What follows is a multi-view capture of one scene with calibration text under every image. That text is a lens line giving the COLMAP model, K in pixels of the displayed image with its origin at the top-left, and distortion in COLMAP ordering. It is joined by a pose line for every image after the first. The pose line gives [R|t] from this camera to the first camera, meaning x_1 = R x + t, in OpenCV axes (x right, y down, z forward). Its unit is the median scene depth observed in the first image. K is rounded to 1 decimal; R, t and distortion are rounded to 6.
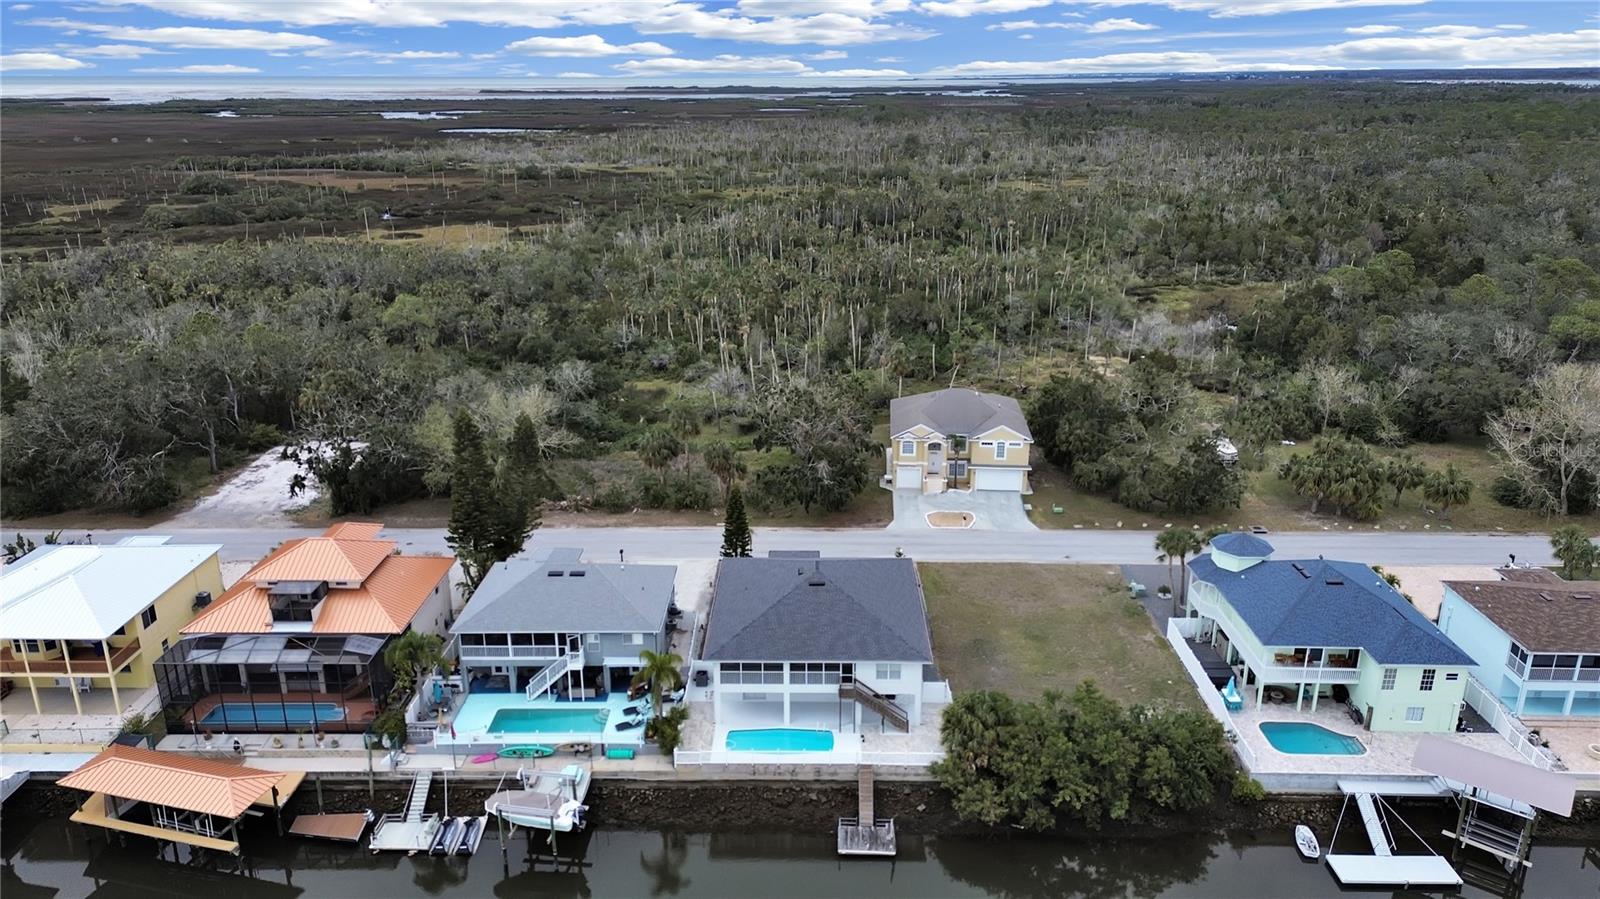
lens RADIAL K [[1087.4, 0, 800.0], [0, 1087.4, 449.5], [0, 0, 1]] dist [0.085941, -0.084715]
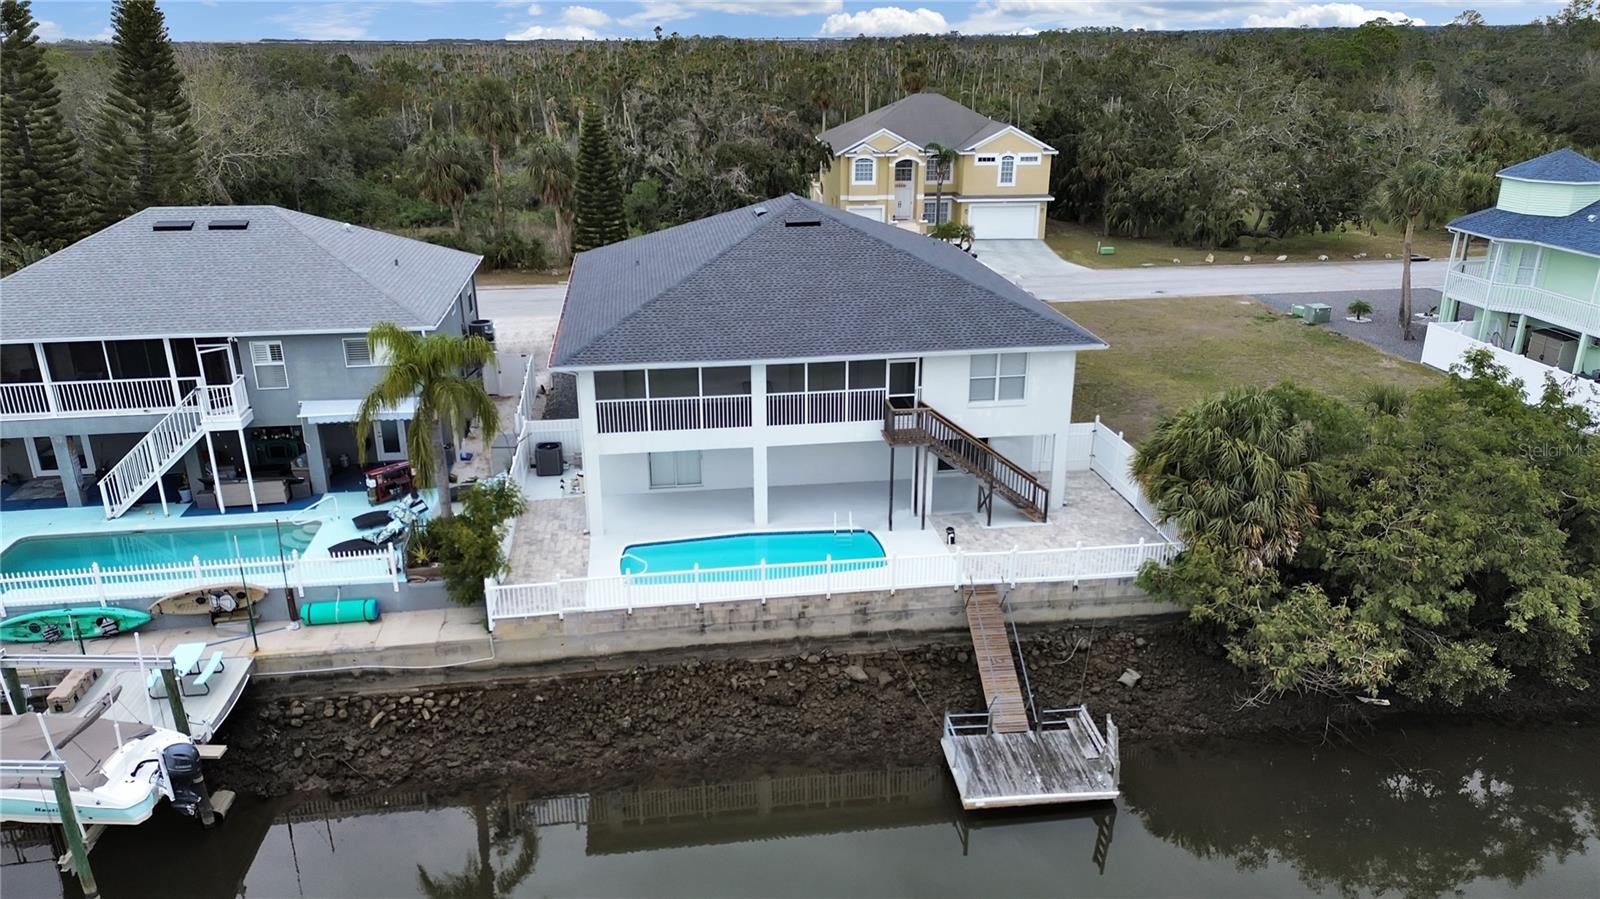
lens RADIAL K [[1087.4, 0, 800.0], [0, 1087.4, 449.5], [0, 0, 1]] dist [0.085941, -0.084715]
pose [[0.987943, -0.050278, 0.146426, -0.059515], [0.045714, 0.998363, 0.034373, 0.215231], [-0.147914, -0.027265, 0.988624, 0.598888]]
